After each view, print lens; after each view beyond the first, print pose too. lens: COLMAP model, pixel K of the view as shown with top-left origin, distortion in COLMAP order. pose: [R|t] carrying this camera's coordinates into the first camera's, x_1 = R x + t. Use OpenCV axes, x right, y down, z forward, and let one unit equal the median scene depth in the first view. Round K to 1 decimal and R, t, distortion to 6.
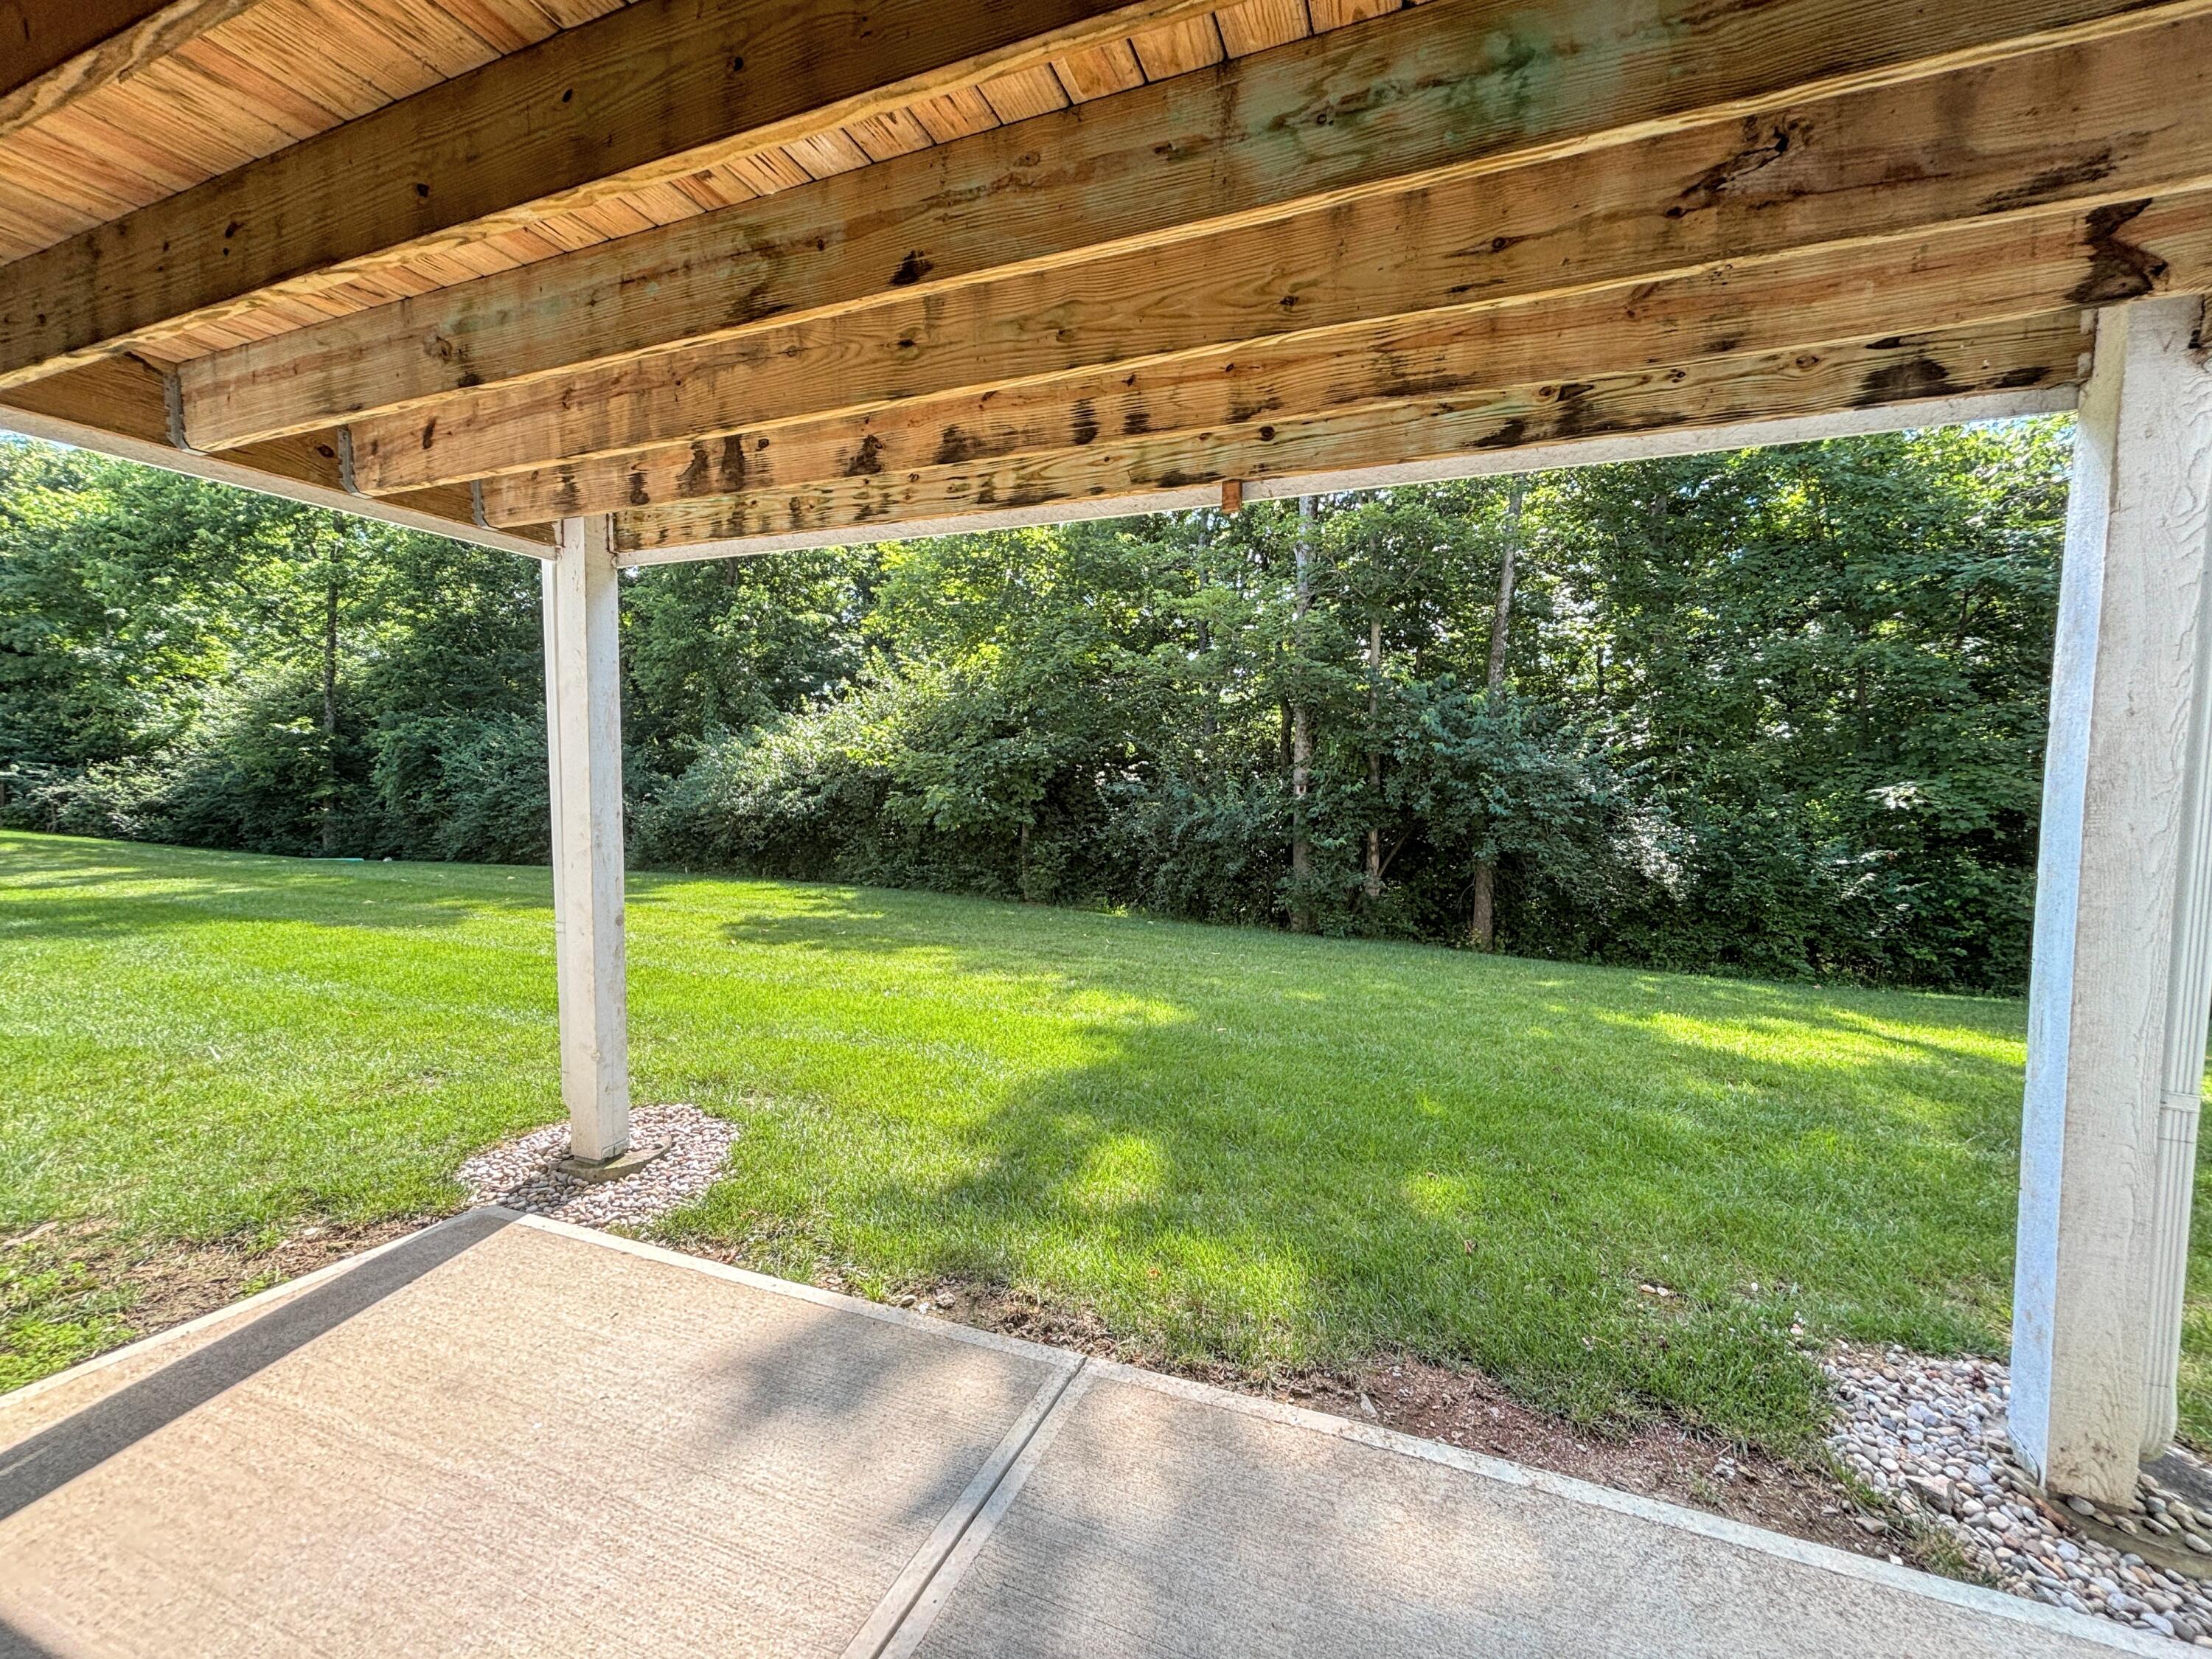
lens RADIAL K [[911.8, 0, 1106.0], [0, 911.8, 829.5], [0, 0, 1]] dist [-0.000474, 0.004618]
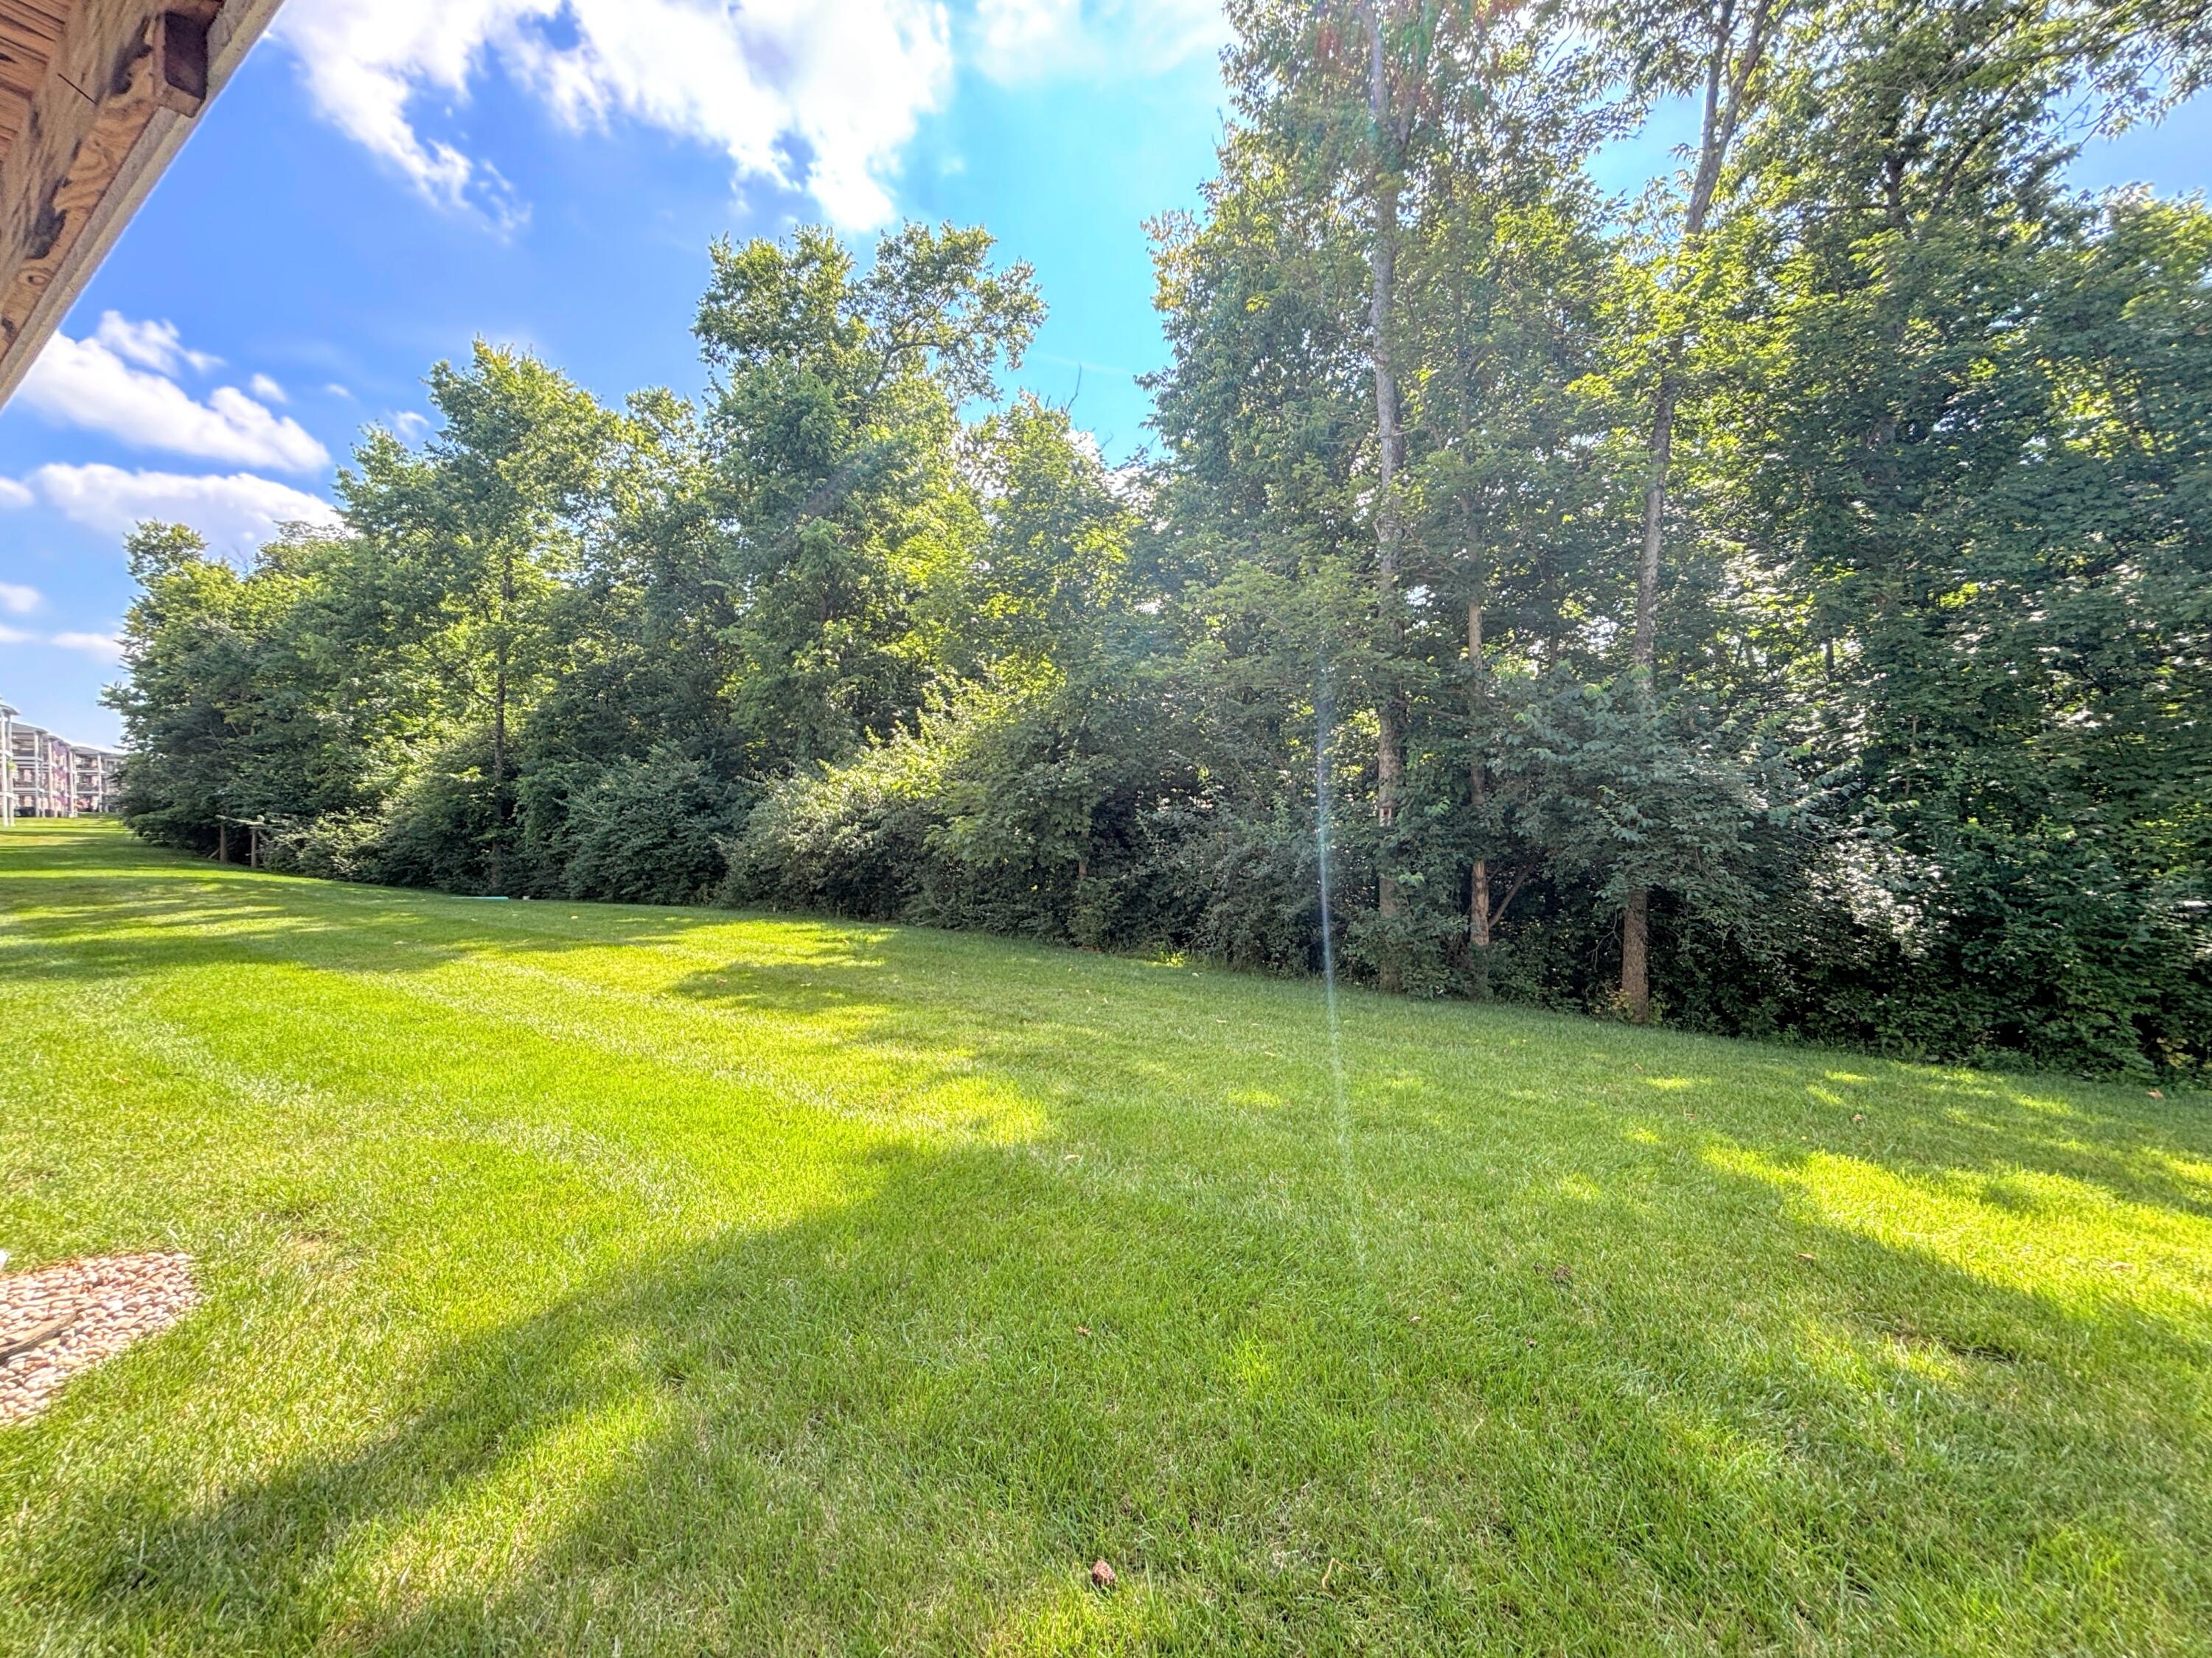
lens RADIAL K [[911.7, 0, 1106.0], [0, 911.7, 829.0], [0, 0, 1]] dist [-0.000474, 0.004618]
pose [[0.979655, -0.015514, -0.200089, 0.137798], [0.007630, 0.999166, -0.040112, 0.000927], [0.200544, 0.037769, 0.978956, 0.152451]]
